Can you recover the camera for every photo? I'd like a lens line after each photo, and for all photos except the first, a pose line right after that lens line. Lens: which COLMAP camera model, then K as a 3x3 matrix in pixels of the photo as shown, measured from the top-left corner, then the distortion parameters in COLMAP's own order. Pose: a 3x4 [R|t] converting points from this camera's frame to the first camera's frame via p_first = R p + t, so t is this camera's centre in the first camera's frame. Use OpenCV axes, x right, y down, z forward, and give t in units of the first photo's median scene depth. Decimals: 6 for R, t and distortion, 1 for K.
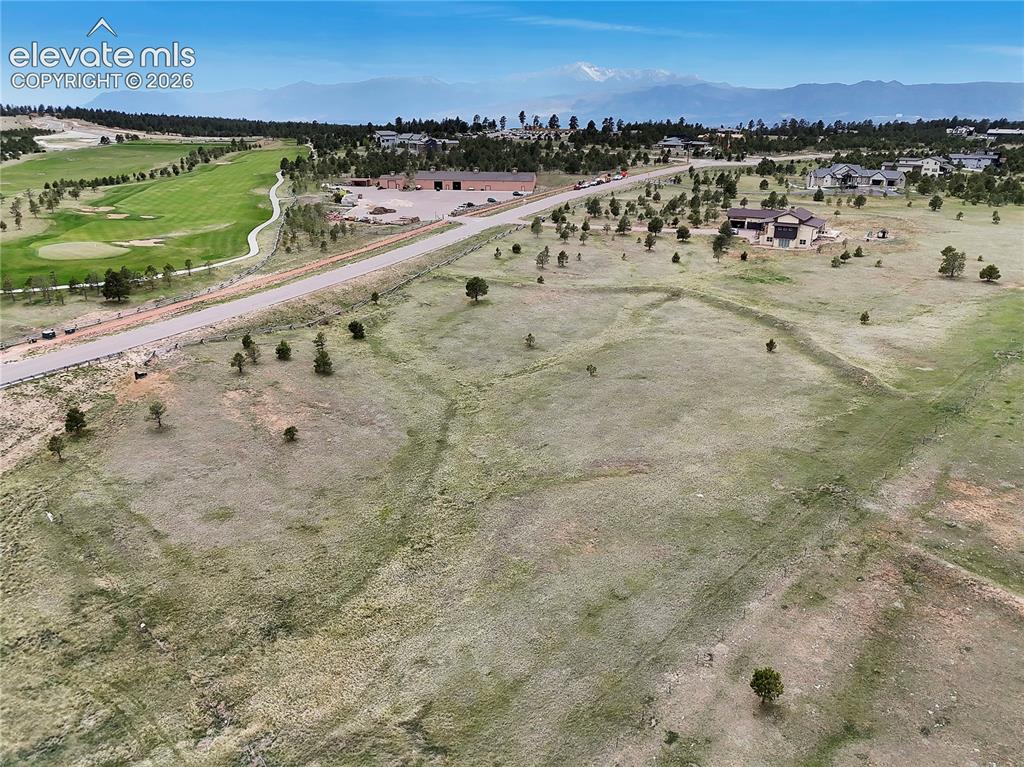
lens RADIAL K [[760.8, 0, 510.7], [0, 760.8, 388.6], [0, 0, 1]] dist [0.070643, -0.064225]
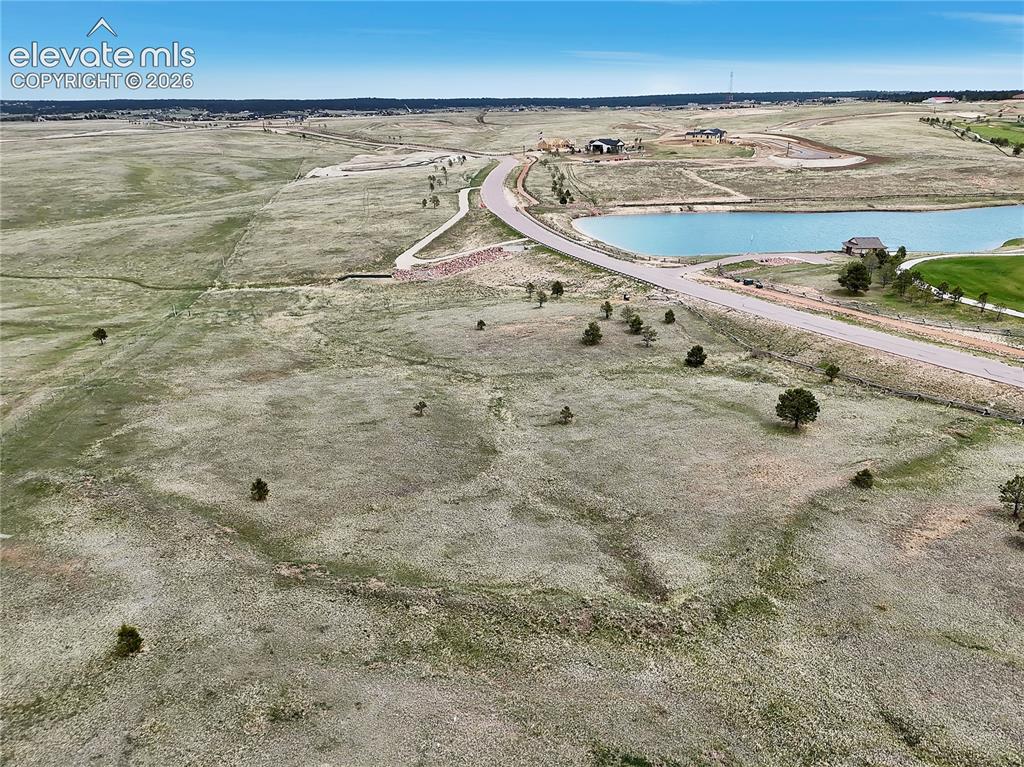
lens RADIAL K [[760.8, 0, 511.0], [0, 760.8, 384.6], [0, 0, 1]] dist [0.070643, -0.064225]
pose [[-0.575251, 0.283555, -0.767257, 0.498476], [-0.280415, 0.812792, 0.510624, -0.365270], [0.768410, 0.508887, -0.388047, 1.003862]]
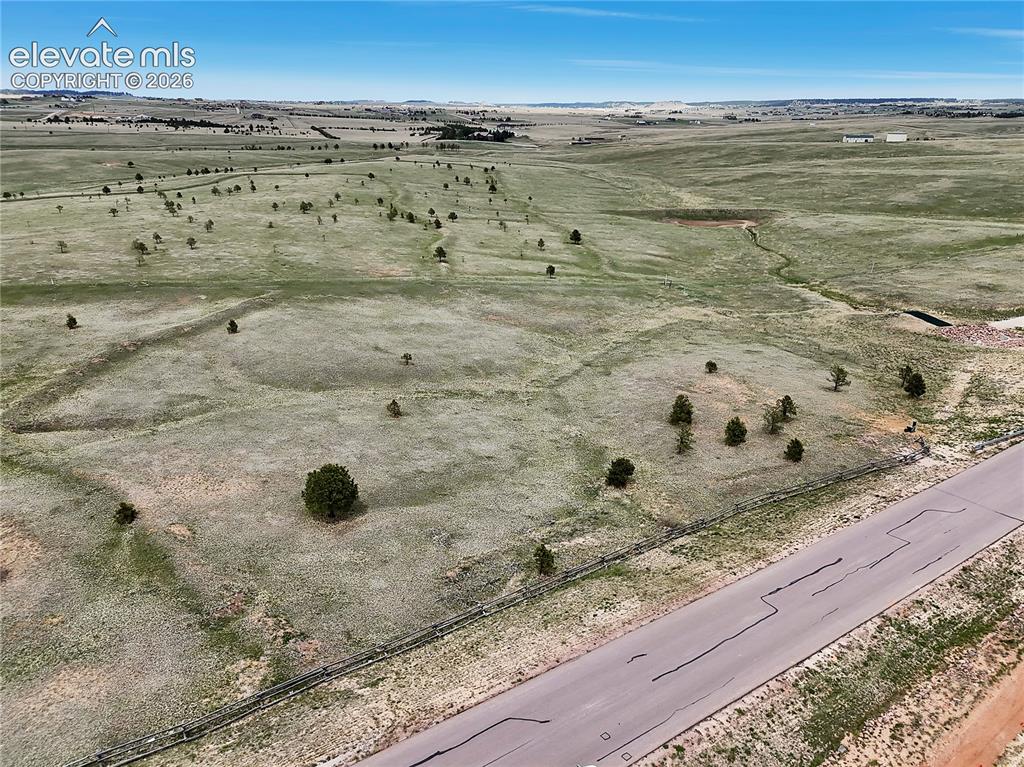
lens RADIAL K [[760.8, 0, 510.1], [0, 760.8, 381.3], [0, 0, 1]] dist [0.070643, -0.064225]
pose [[-0.899198, -0.160751, 0.406942, -0.295670], [0.143458, 0.770336, 0.621291, -0.421525], [-0.413355, 0.617043, -0.669623, 1.161578]]
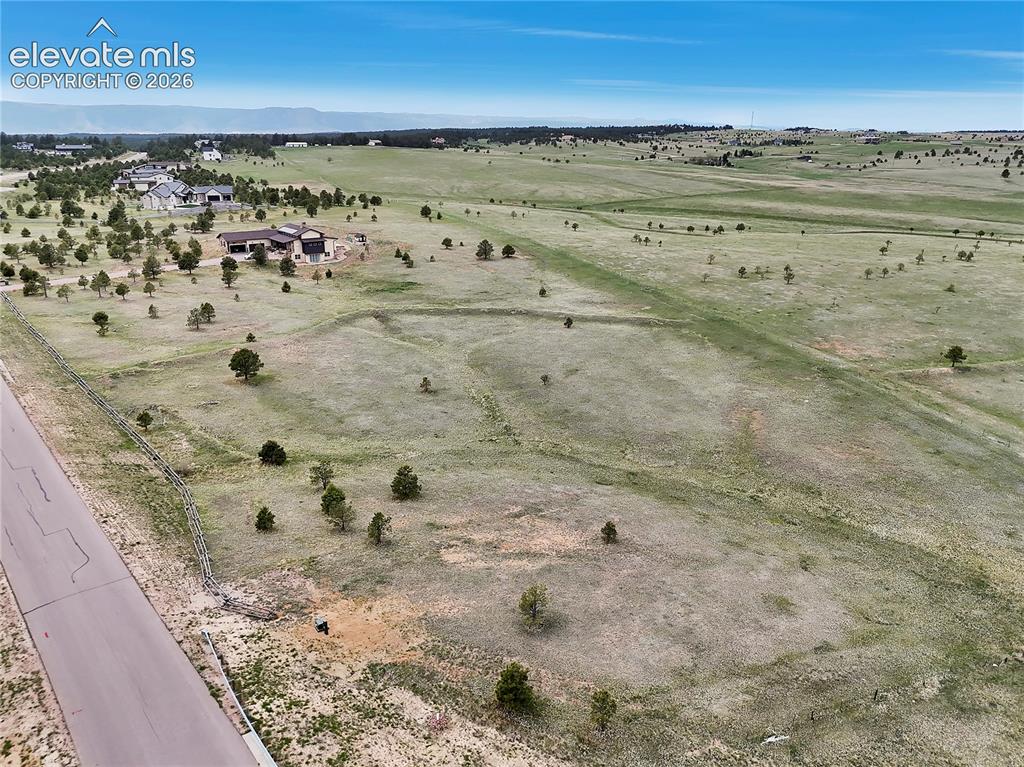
lens RADIAL K [[760.8, 0, 513.6], [0, 760.8, 385.7], [0, 0, 1]] dist [0.070643, -0.064225]
pose [[0.362569, -0.298786, 0.882763, -0.596180], [0.316358, 0.930429, 0.184984, -0.160434], [-0.876619, 0.212200, 0.431868, 0.426499]]
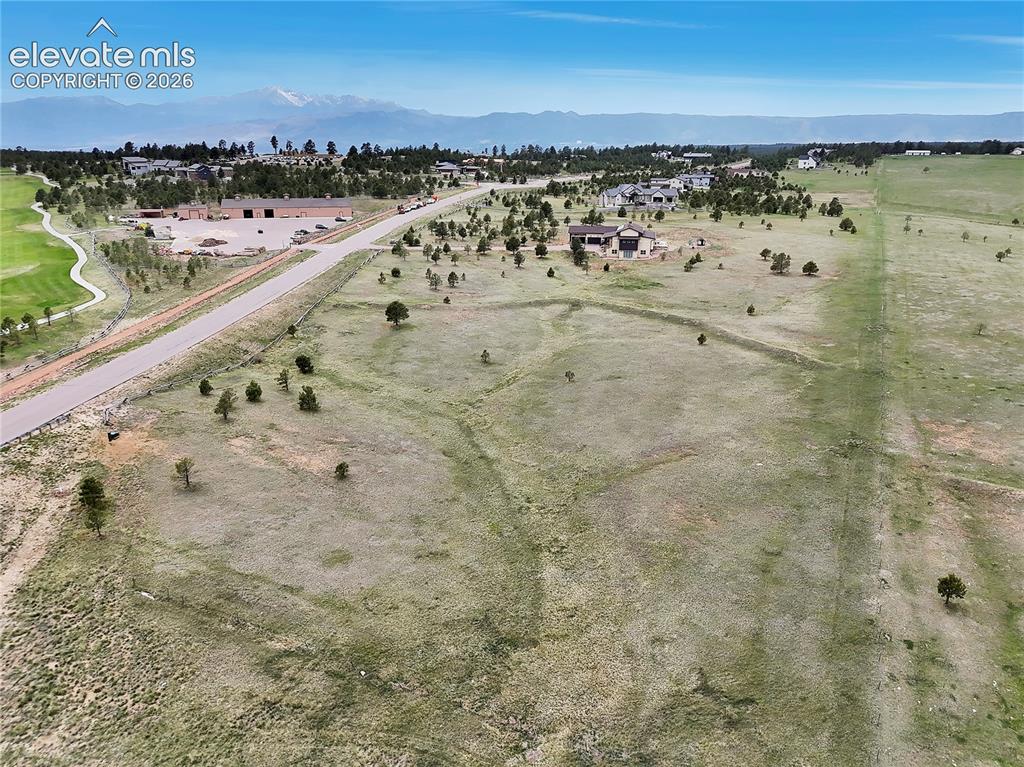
lens RADIAL K [[760.8, 0, 511.5], [0, 760.8, 400.6], [0, 0, 1]] dist [0.070643, -0.064225]
pose [[0.935197, -0.117497, 0.334067, -0.239864], [0.122727, 0.992425, 0.005486, -0.004536], [-0.332181, 0.035869, 0.942534, 0.012788]]
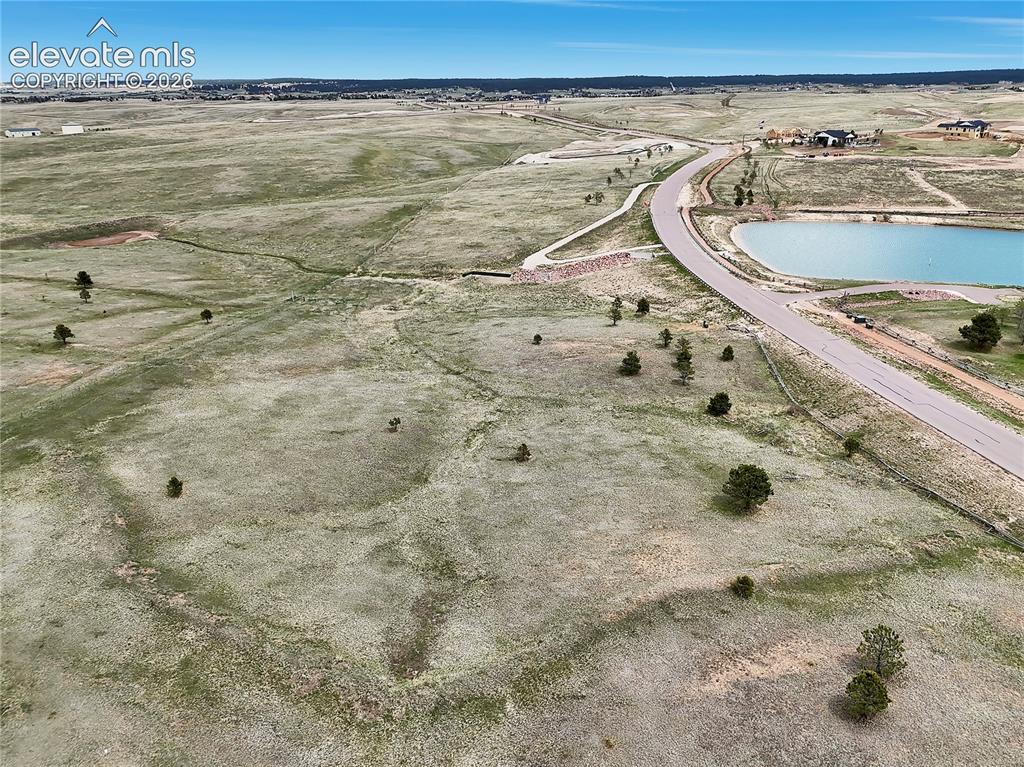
lens RADIAL K [[760.8, 0, 511.0], [0, 760.8, 387.1], [0, 0, 1]] dist [0.070643, -0.064225]
pose [[-0.809784, 0.217551, -0.544905, 0.335365], [-0.203751, 0.766651, 0.608878, -0.443535], [0.550213, 0.604085, -0.576495, 1.117589]]
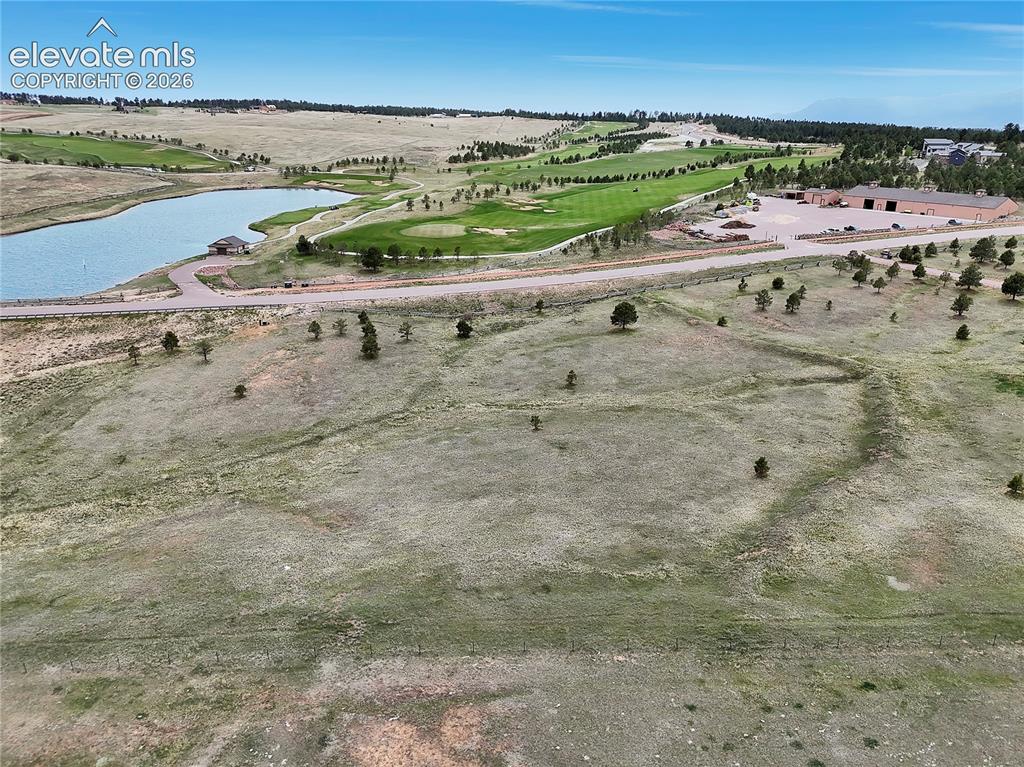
lens RADIAL K [[760.8, 0, 509.4], [0, 760.8, 388.2], [0, 0, 1]] dist [0.070643, -0.064225]
pose [[0.682547, 0.251028, -0.686378, 0.470340], [-0.256124, 0.961760, 0.097049, -0.097136], [0.684492, 0.109558, 0.720741, 0.267986]]
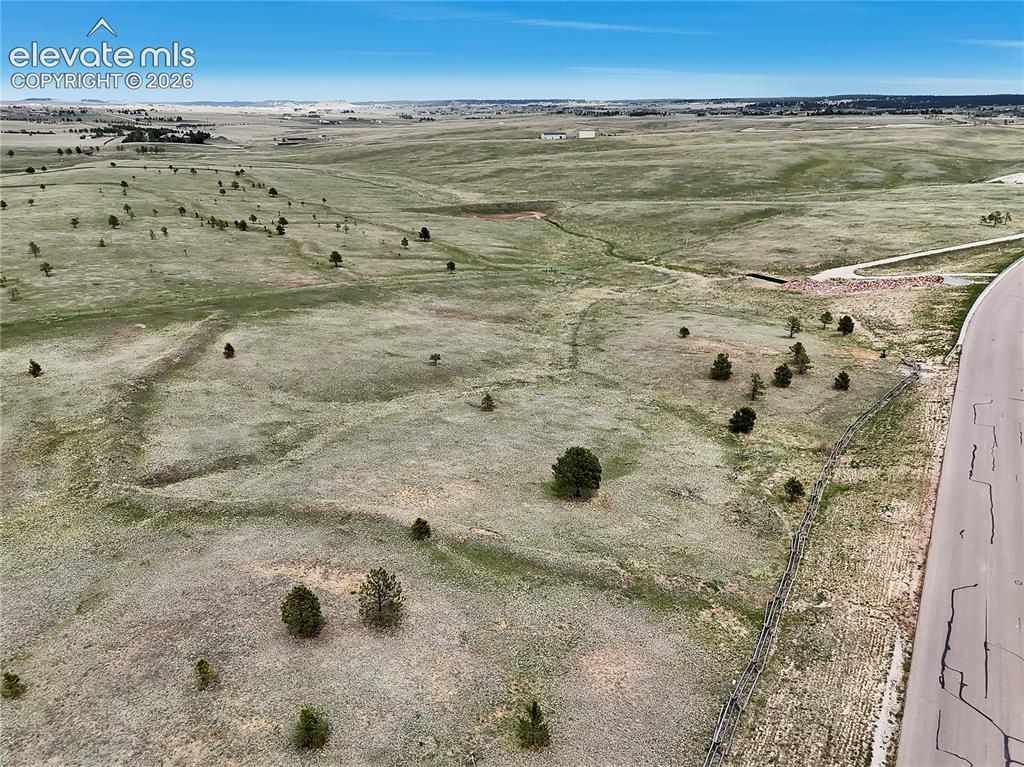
lens RADIAL K [[760.8, 0, 509.6], [0, 760.8, 384.4], [0, 0, 1]] dist [0.070643, -0.064225]
pose [[-0.999056, -0.021651, 0.037656, -0.018636], [0.008257, 0.756451, 0.653999, -0.457221], [-0.042645, 0.653692, -0.755558, 1.262055]]
